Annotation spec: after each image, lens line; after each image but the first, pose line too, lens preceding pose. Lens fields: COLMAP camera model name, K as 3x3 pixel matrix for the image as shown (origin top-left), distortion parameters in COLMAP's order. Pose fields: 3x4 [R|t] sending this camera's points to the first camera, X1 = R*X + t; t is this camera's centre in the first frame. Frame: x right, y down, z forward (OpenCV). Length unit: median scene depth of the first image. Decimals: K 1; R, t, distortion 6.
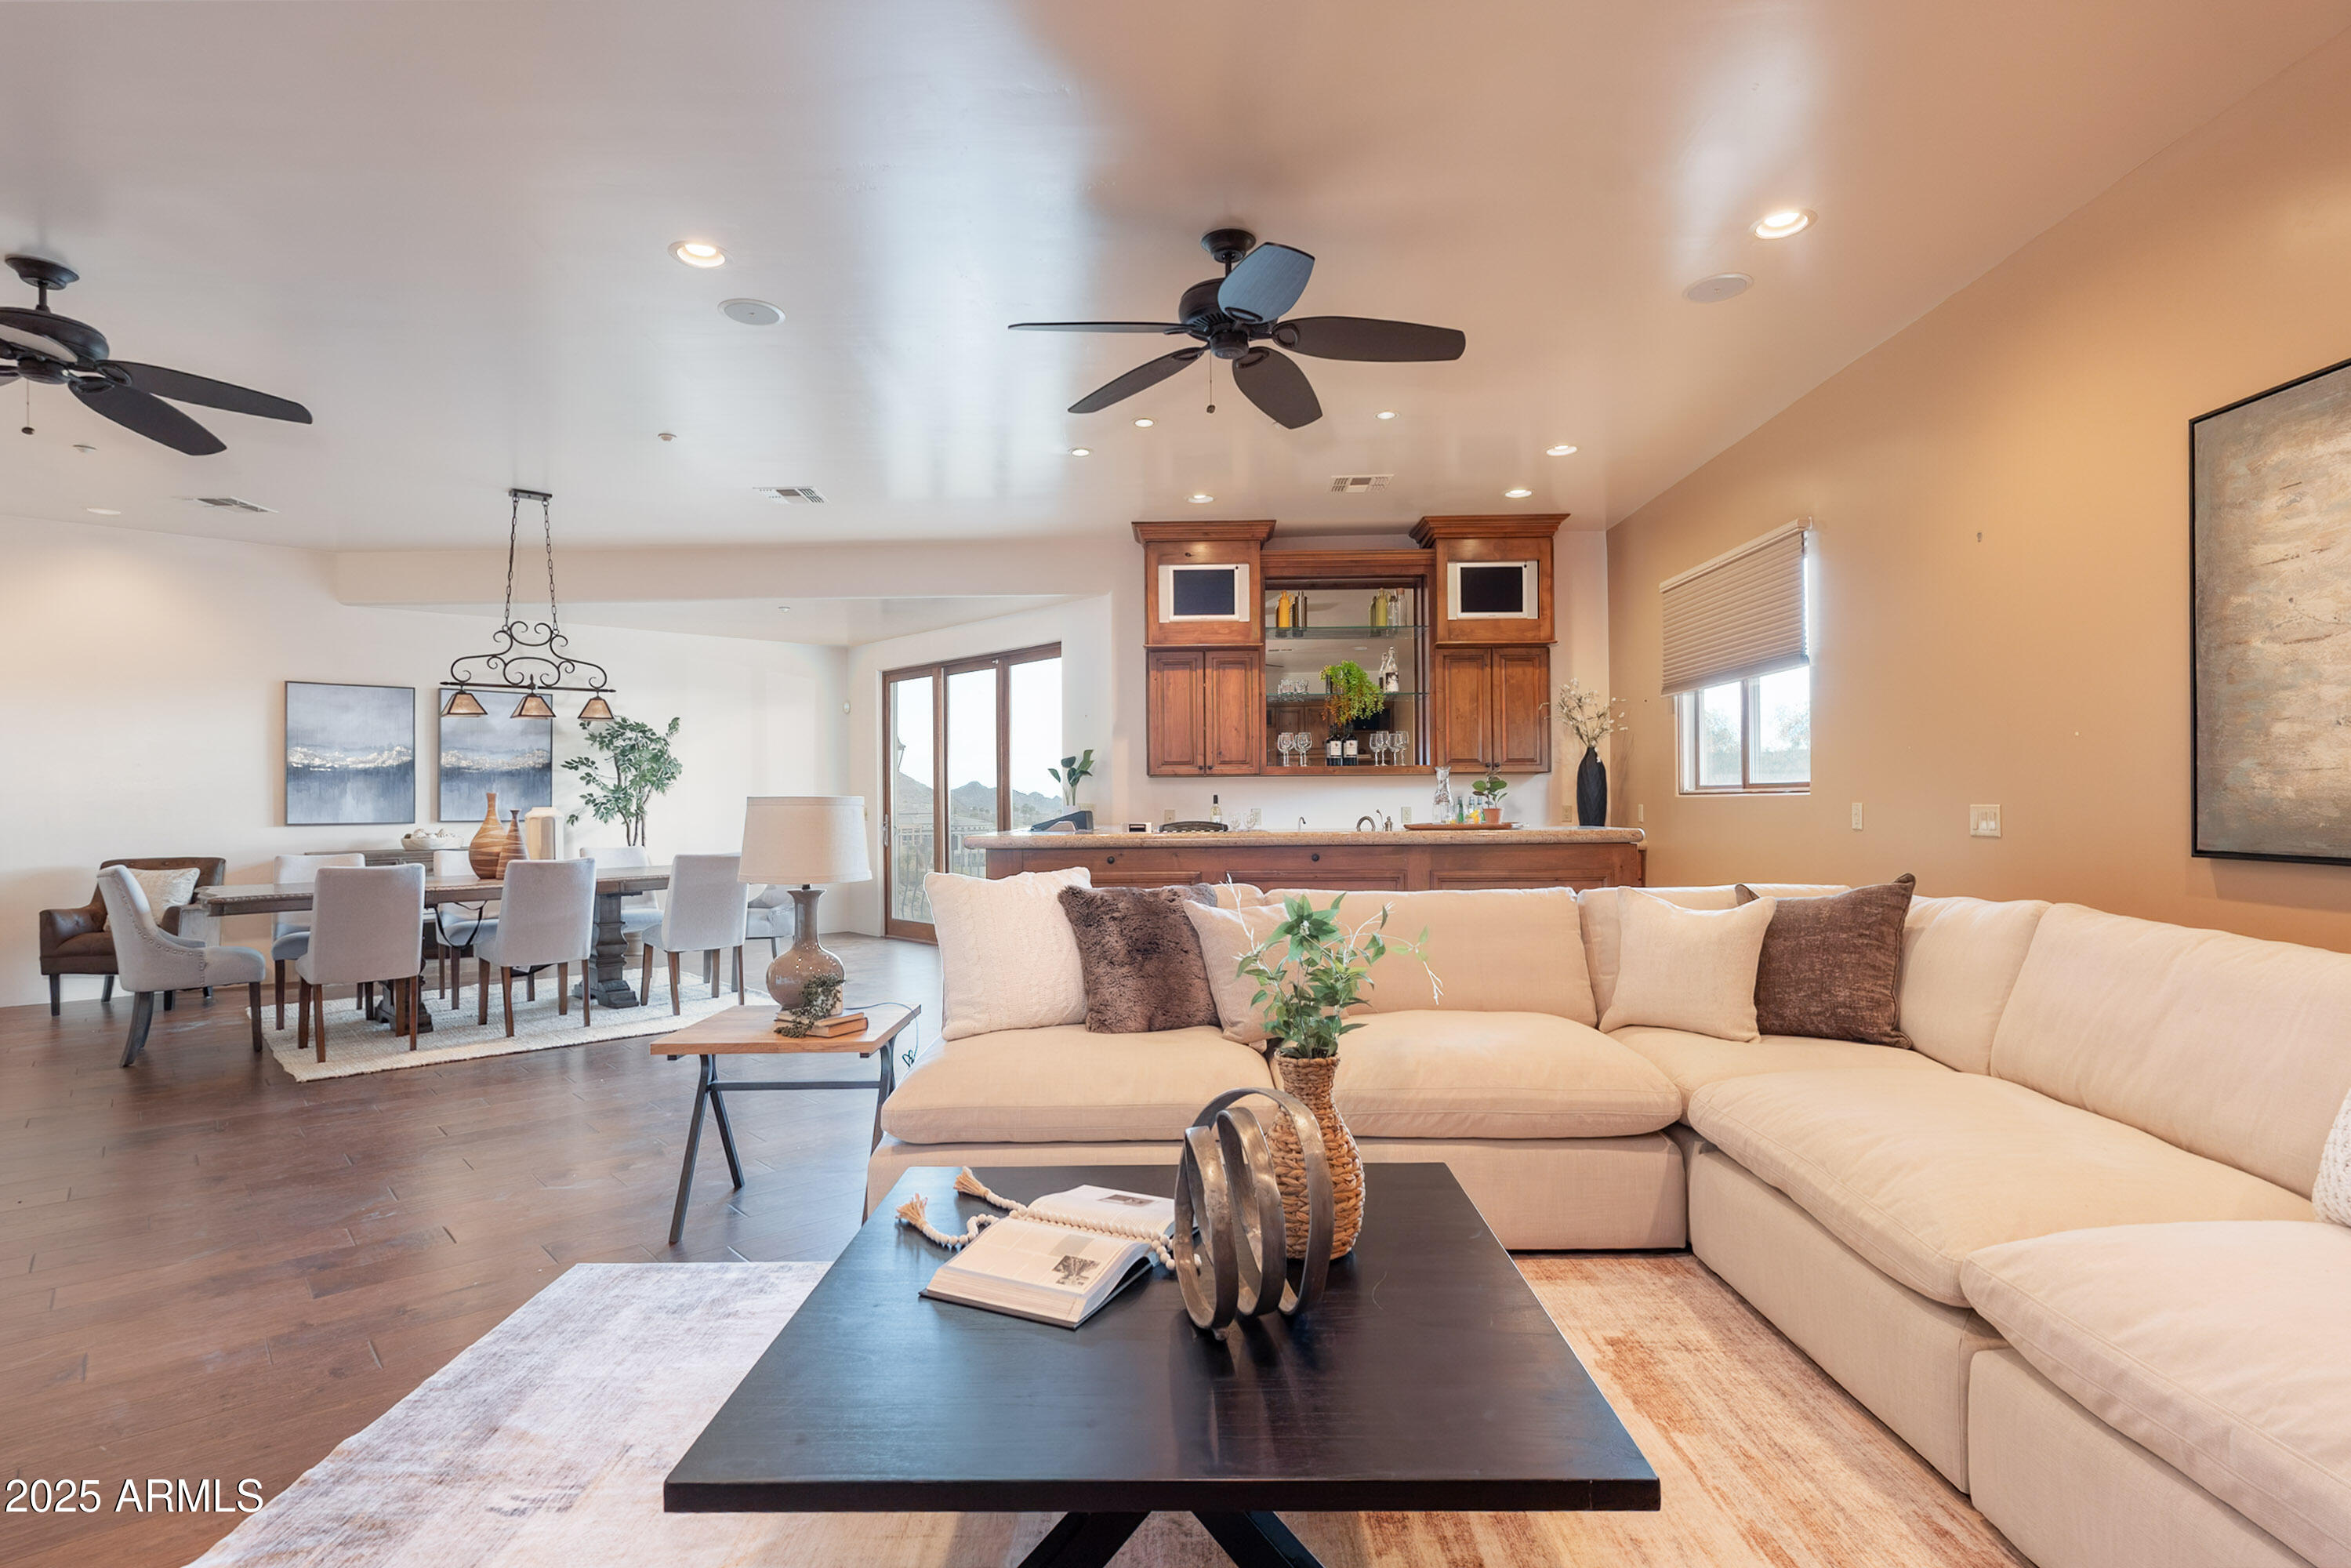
lens RADIAL K [[1151.9, 0, 1170.4], [0, 1151.9, 788.6], [0, 0, 1]] dist [-0.001224, -0.000283]
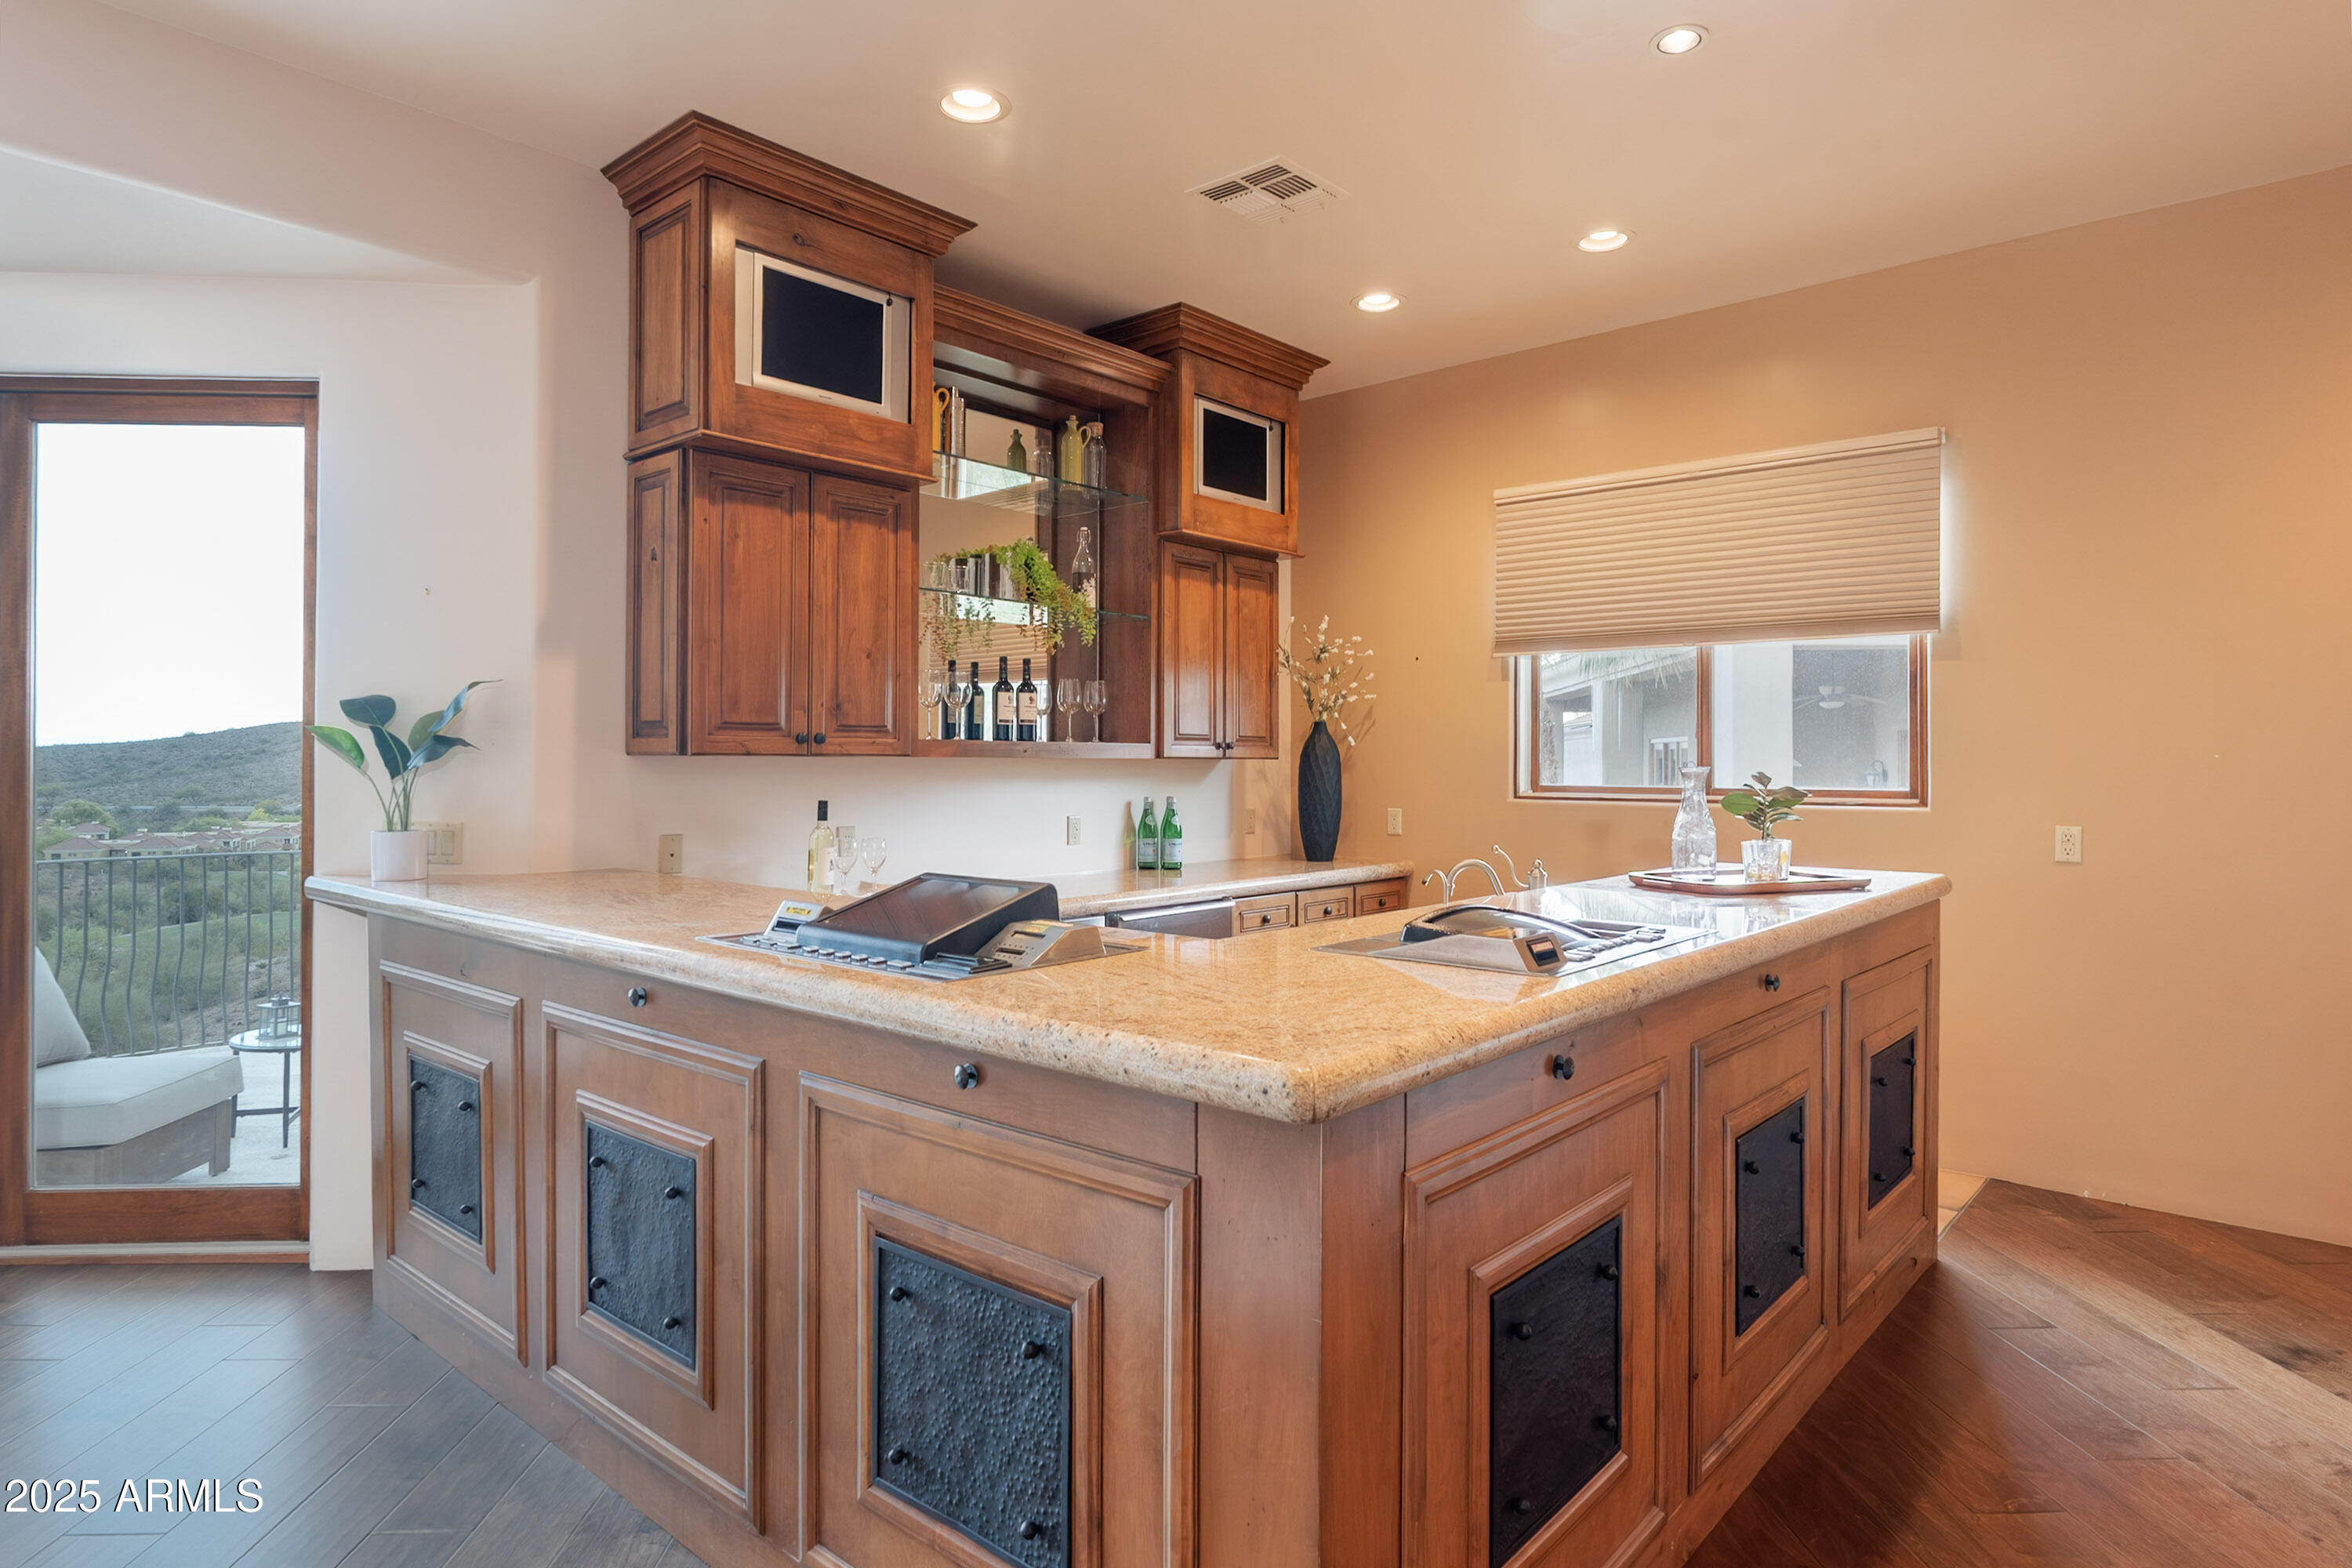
lens RADIAL K [[1304.7, 0, 1183.1], [0, 1304.7, 746.6], [0, 0, 1]] dist [-0.003059, -0.000252]
pose [[0.645735, 0.018925, 0.763327, -0.256577], [-0.022169, 0.999736, -0.006032, -0.015471], [-0.763240, -0.013027, 0.645984, 0.574999]]
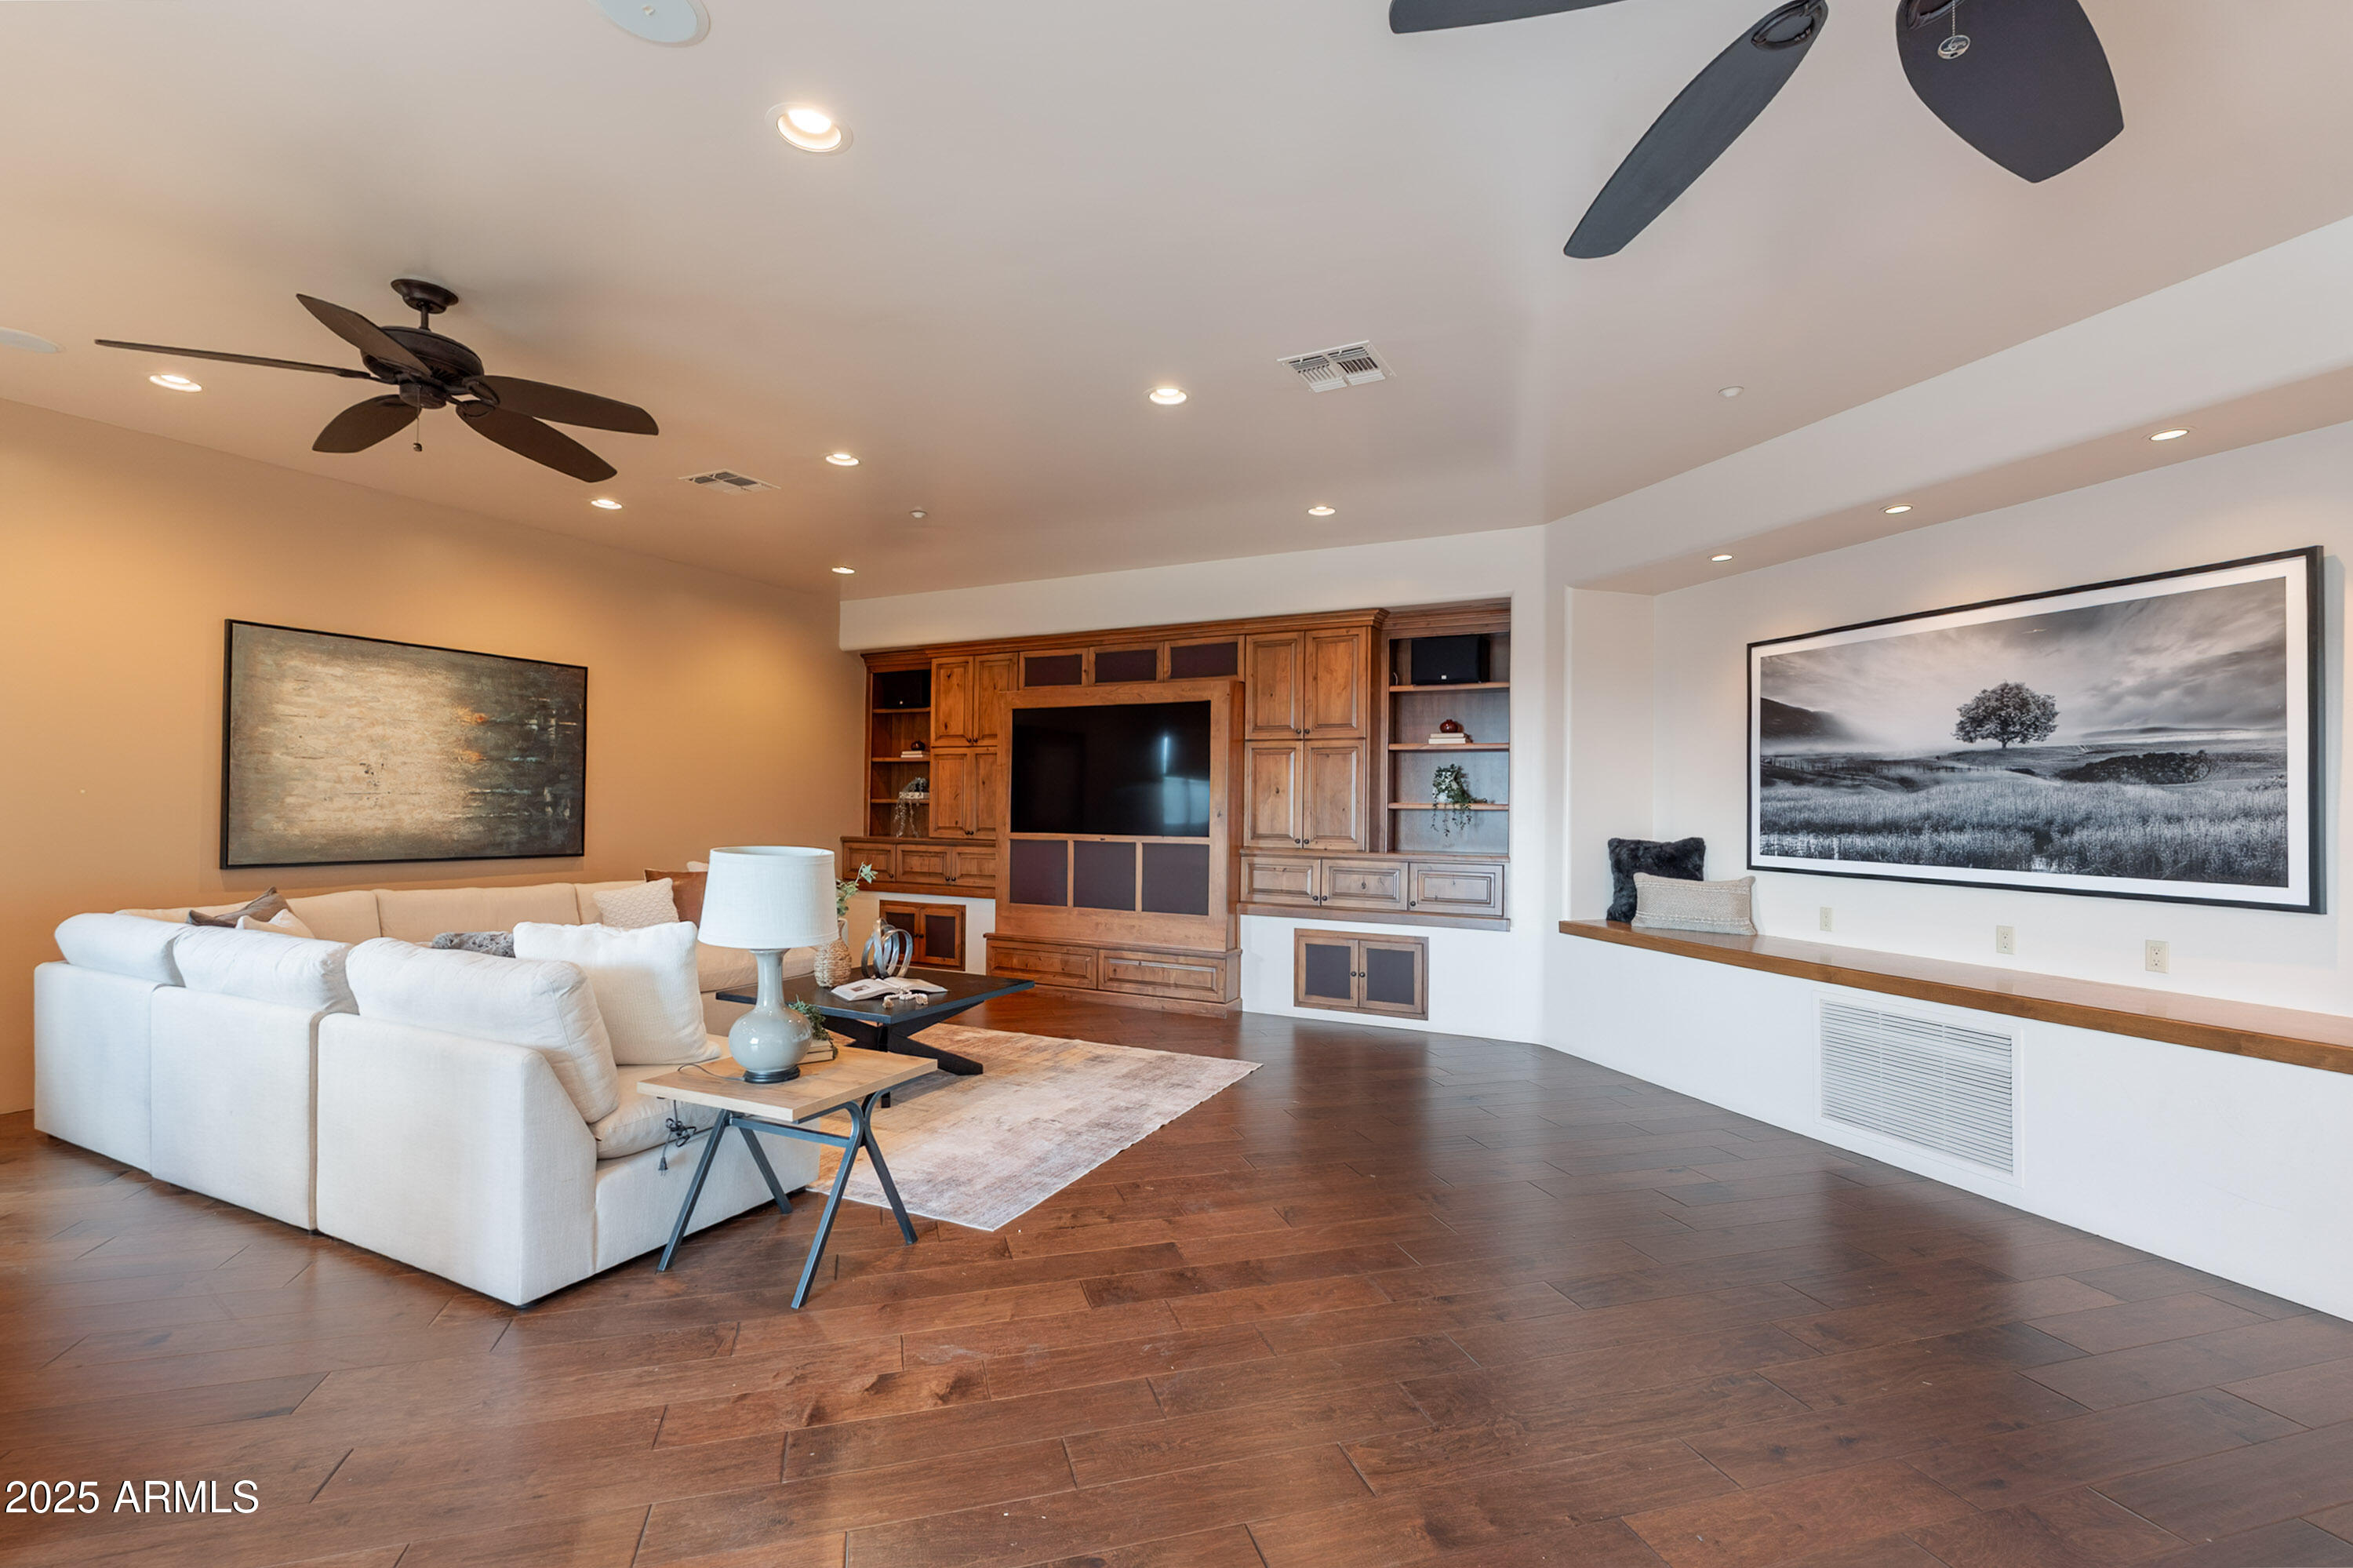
lens RADIAL K [[1042.8, 0, 1172.3], [0, 1042.8, 791.3], [0, 0, 1]] dist [-0.000492, 0.000778]
pose [[-0.901806, 0.006524, 0.432091, -0.451904], [-0.006612, 0.999561, -0.028892, -0.009438], [-0.432090, -0.028912, -0.901367, 0.746690]]
